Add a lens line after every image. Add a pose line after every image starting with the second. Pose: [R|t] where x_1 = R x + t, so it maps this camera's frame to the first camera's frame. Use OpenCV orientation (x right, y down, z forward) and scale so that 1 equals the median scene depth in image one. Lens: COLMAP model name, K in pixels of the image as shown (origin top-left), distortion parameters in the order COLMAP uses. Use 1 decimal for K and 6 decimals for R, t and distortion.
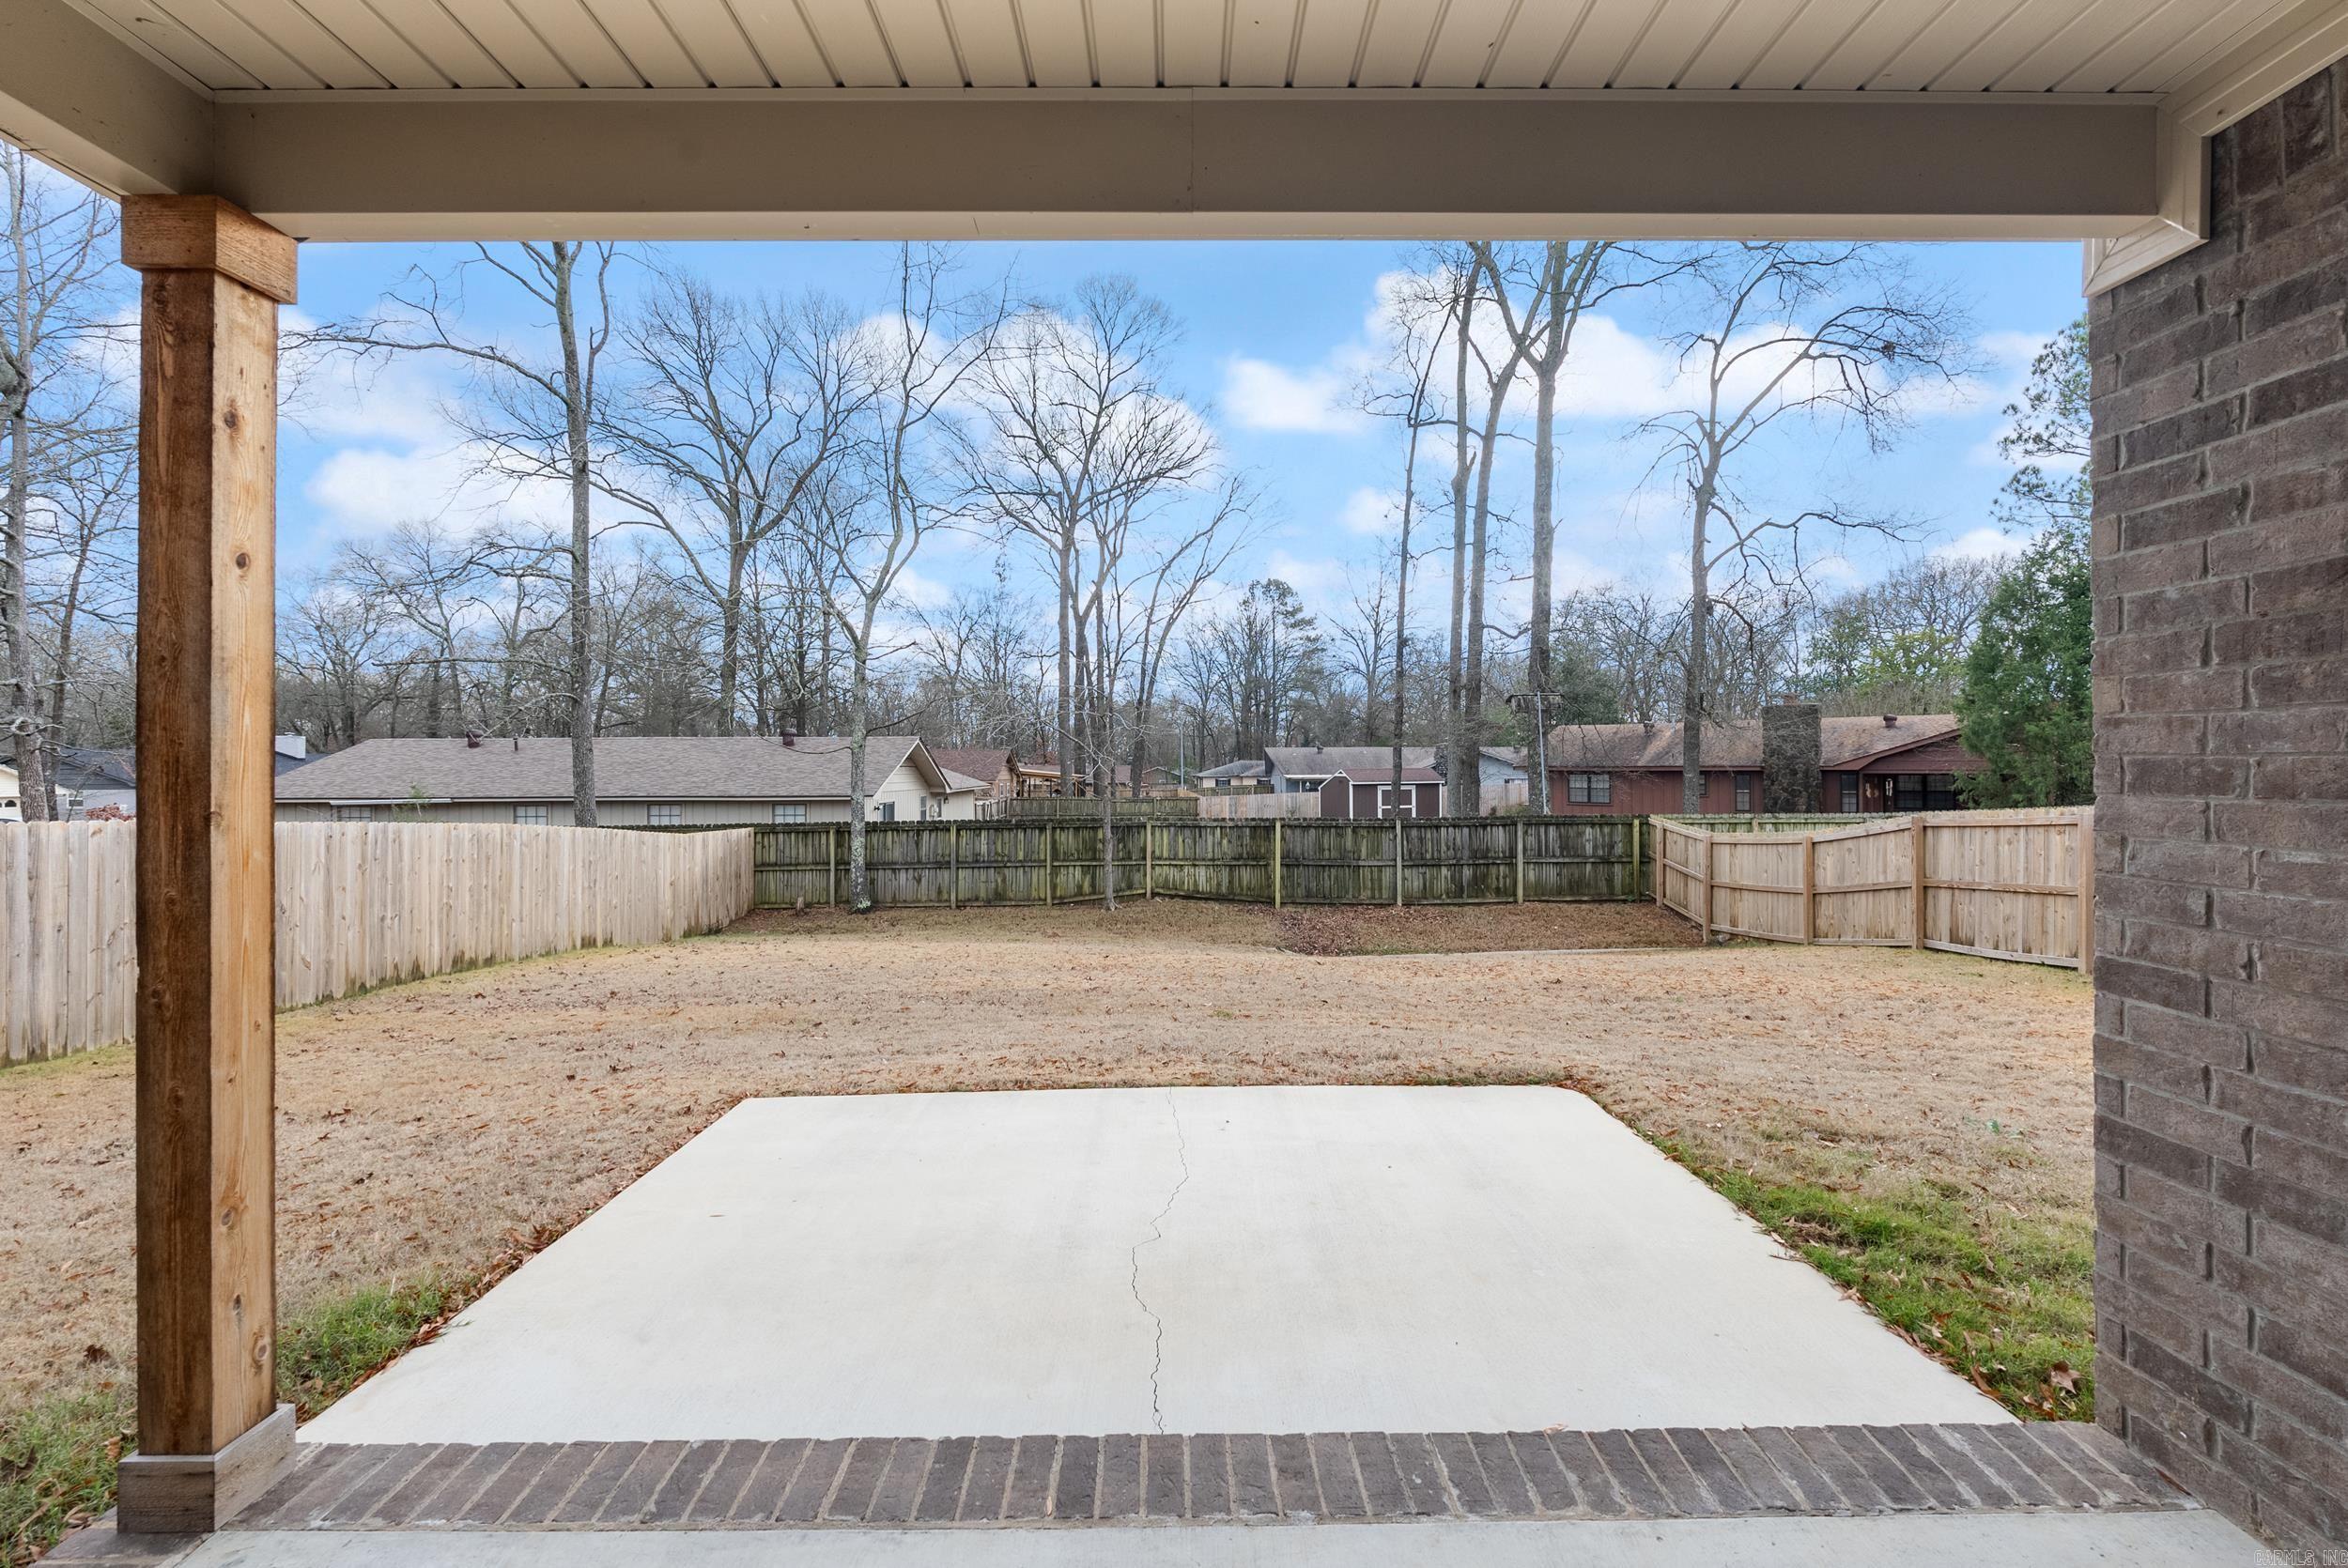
lens RADIAL K [[1039.2, 0, 1185.4], [0, 1039.2, 780.1], [0, 0, 1]] dist [0.001157, 0.000117]
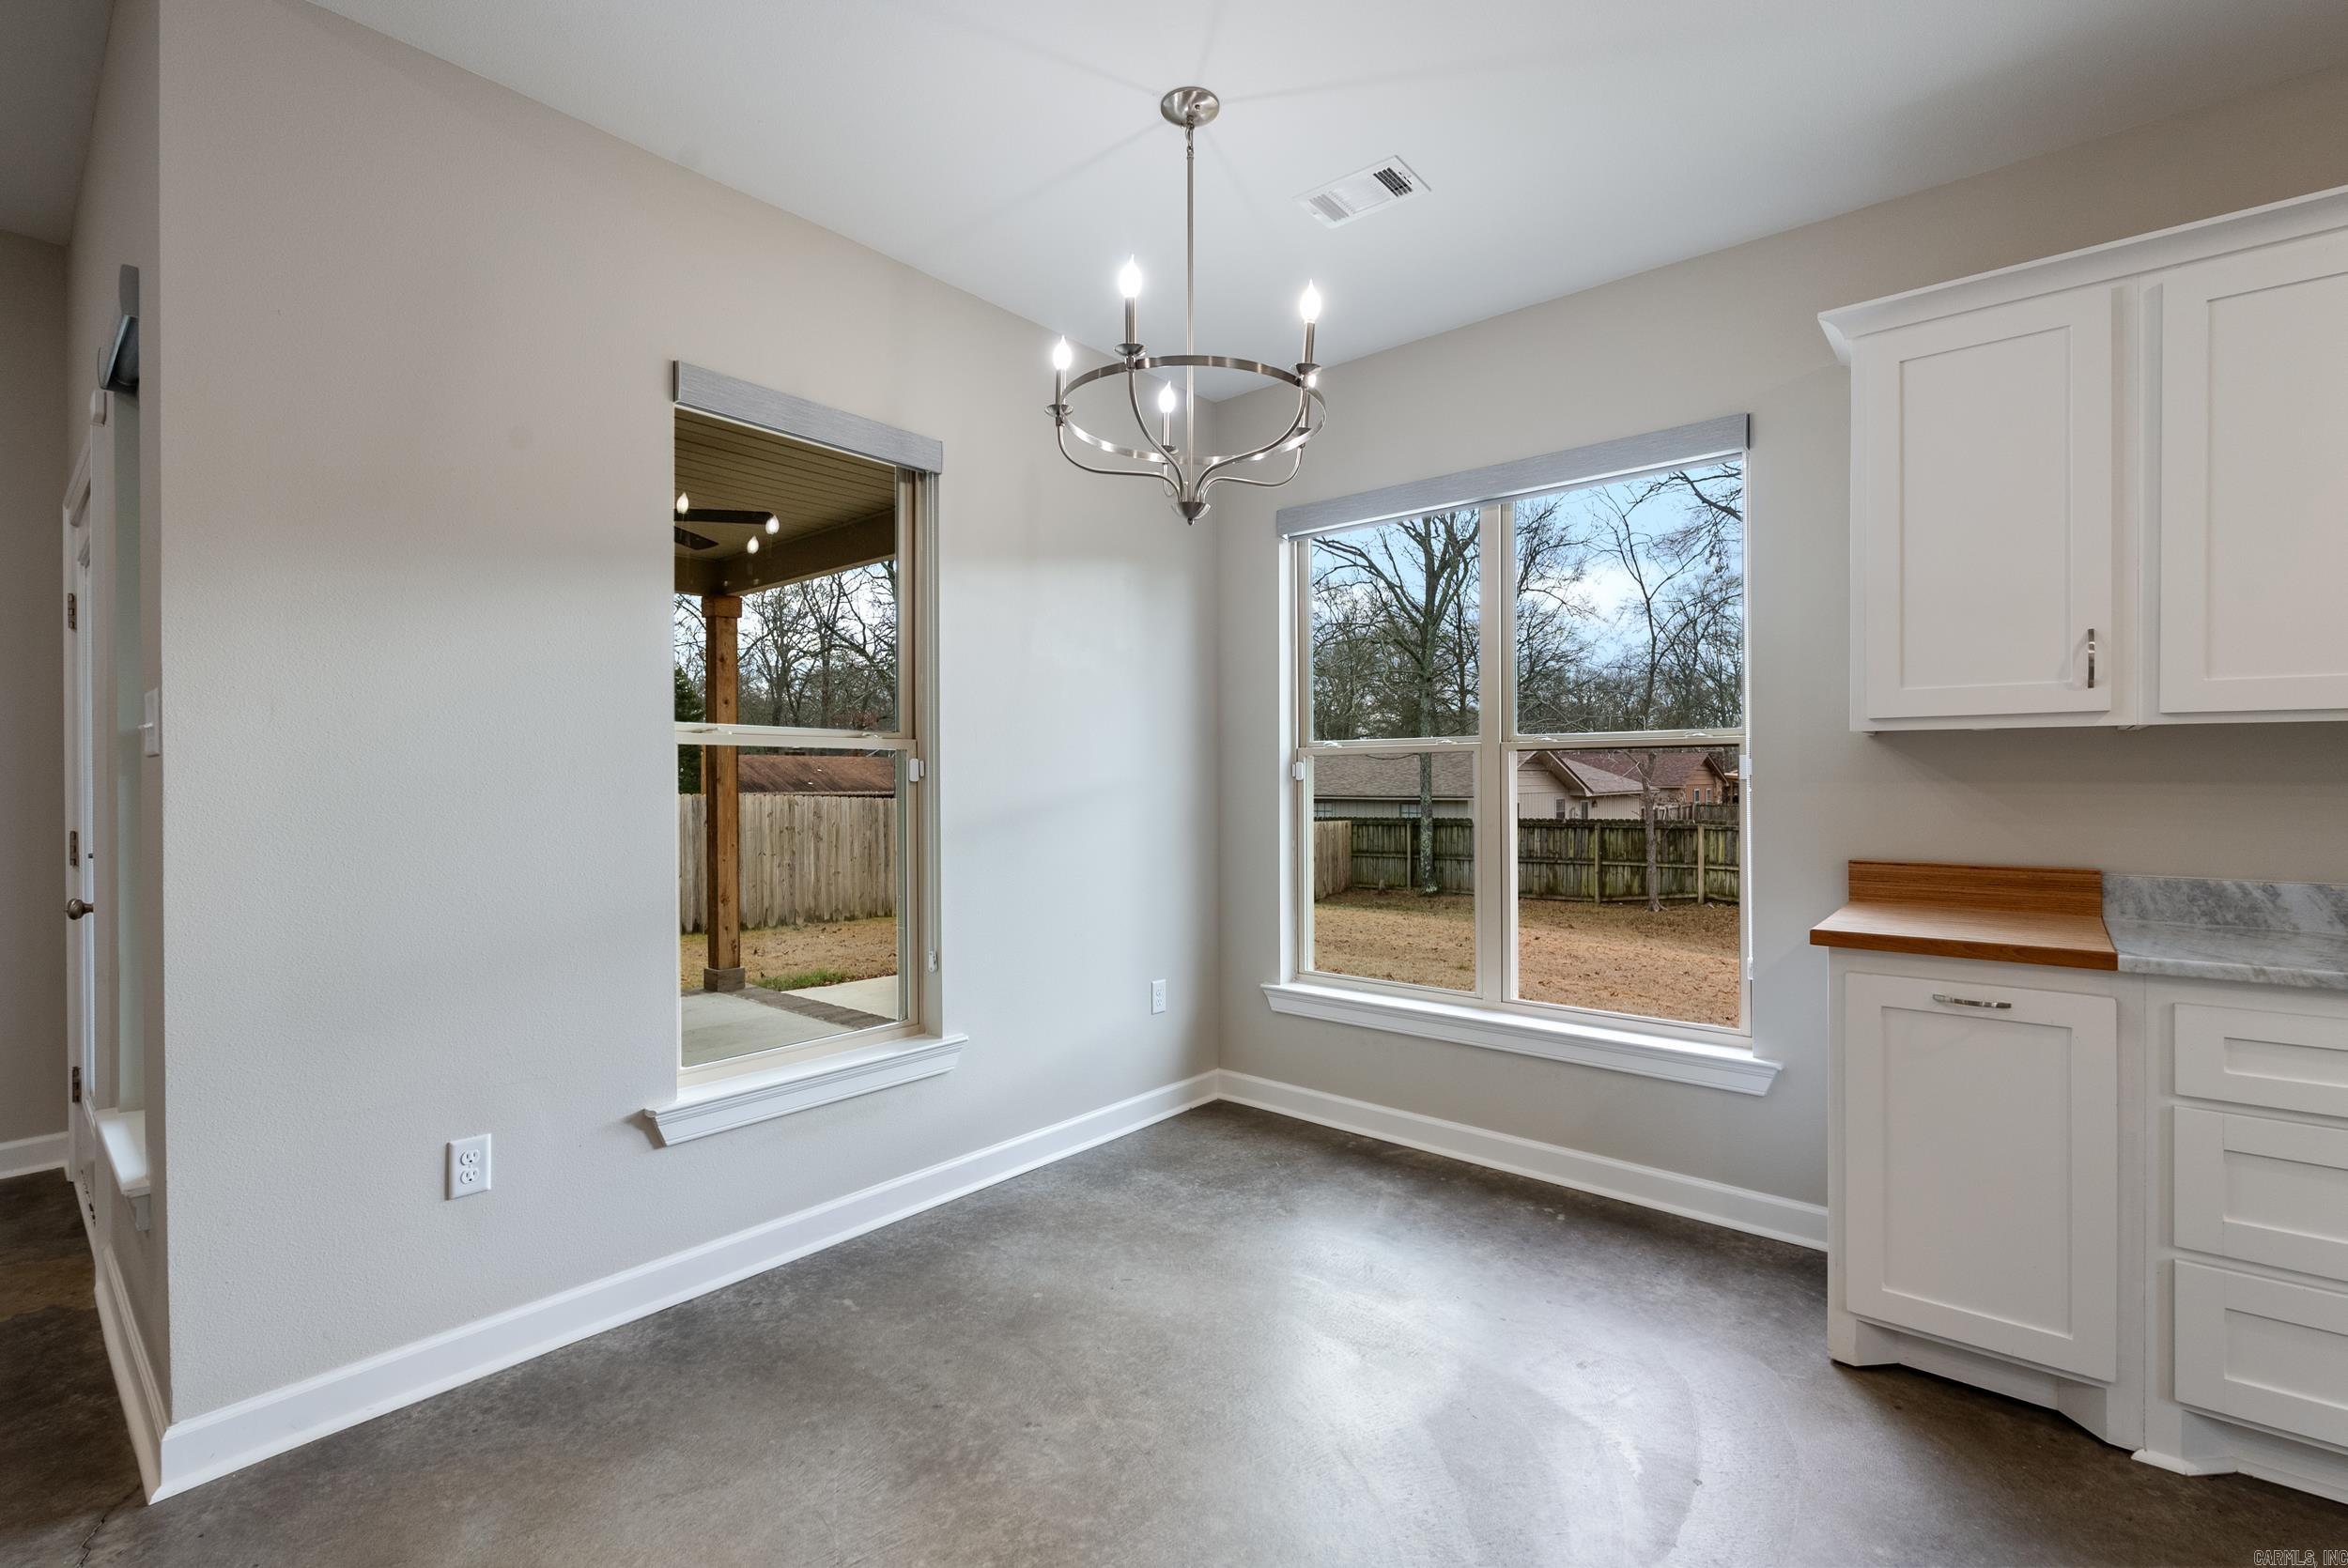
lens RADIAL K [[1039.2, 0, 1179.6], [0, 1039.2, 773.8], [0, 0, 1]] dist [0.001157, 0.000117]
pose [[0.747804, -0.005138, -0.663900, 0.248753], [-0.001674, 0.999952, -0.009624, 0.001878], [0.663918, 0.008308, 0.747759, -0.061653]]
